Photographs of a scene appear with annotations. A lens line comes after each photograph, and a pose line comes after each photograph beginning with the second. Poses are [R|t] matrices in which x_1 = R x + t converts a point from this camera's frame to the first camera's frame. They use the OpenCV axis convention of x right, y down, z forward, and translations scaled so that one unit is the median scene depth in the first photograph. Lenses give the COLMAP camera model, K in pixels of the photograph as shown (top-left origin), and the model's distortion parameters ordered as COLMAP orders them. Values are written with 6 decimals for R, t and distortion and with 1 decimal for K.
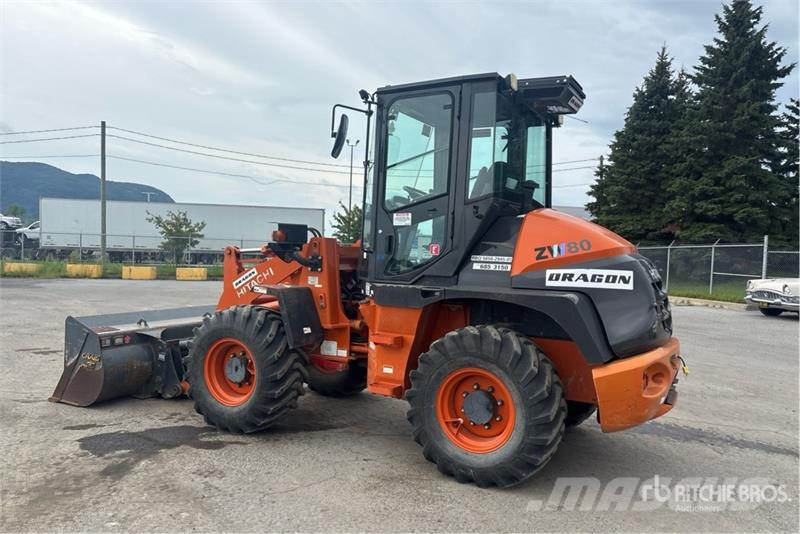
lens RADIAL K [[599.7, 0, 412.3], [0, 599.7, 274.7], [0, 0, 1]] dist [0.073548, -0.081410]
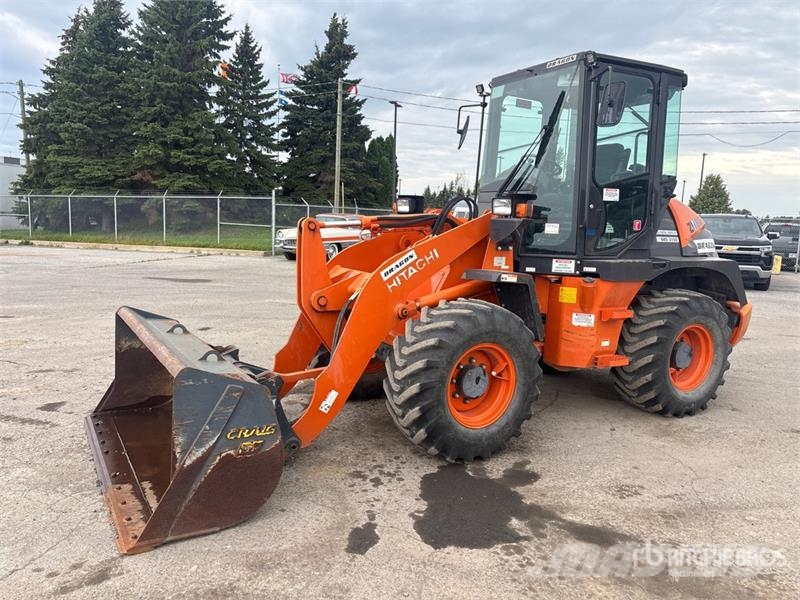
lens RADIAL K [[603.7, 0, 399.8], [0, 603.7, 297.2], [0, 0, 1]] dist [0.050758, -0.054220]
pose [[0.535686, -0.122542, 0.835478, -0.881488], [0.014146, 0.990577, 0.136221, -0.053807], [-0.844299, -0.061153, 0.532372, 0.602631]]
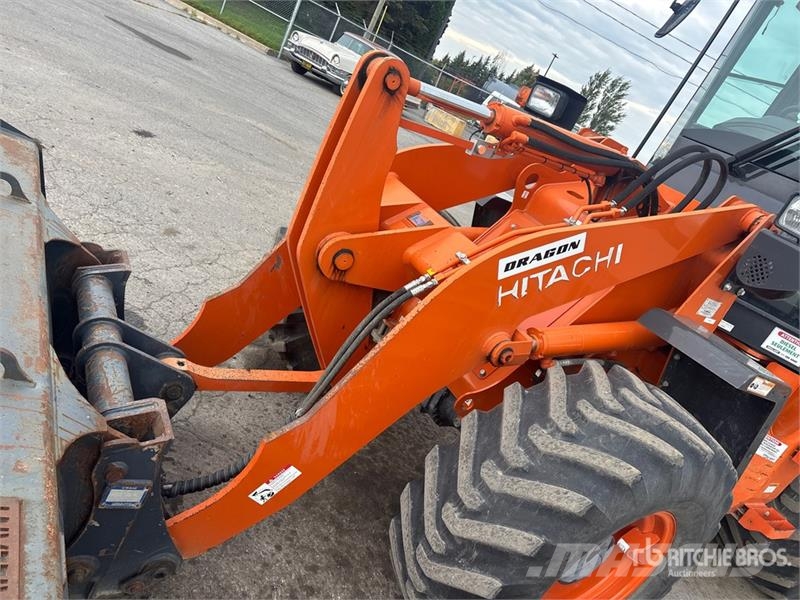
lens RADIAL K [[603.7, 0, 399.3], [0, 603.7, 307.5], [0, 0, 1]] dist [0.050758, -0.054220]
pose [[0.524365, -0.113554, 0.843888, -0.577185], [-0.382091, 0.854306, 0.352375, -0.052067], [-0.760952, -0.507215, 0.404580, 0.906963]]
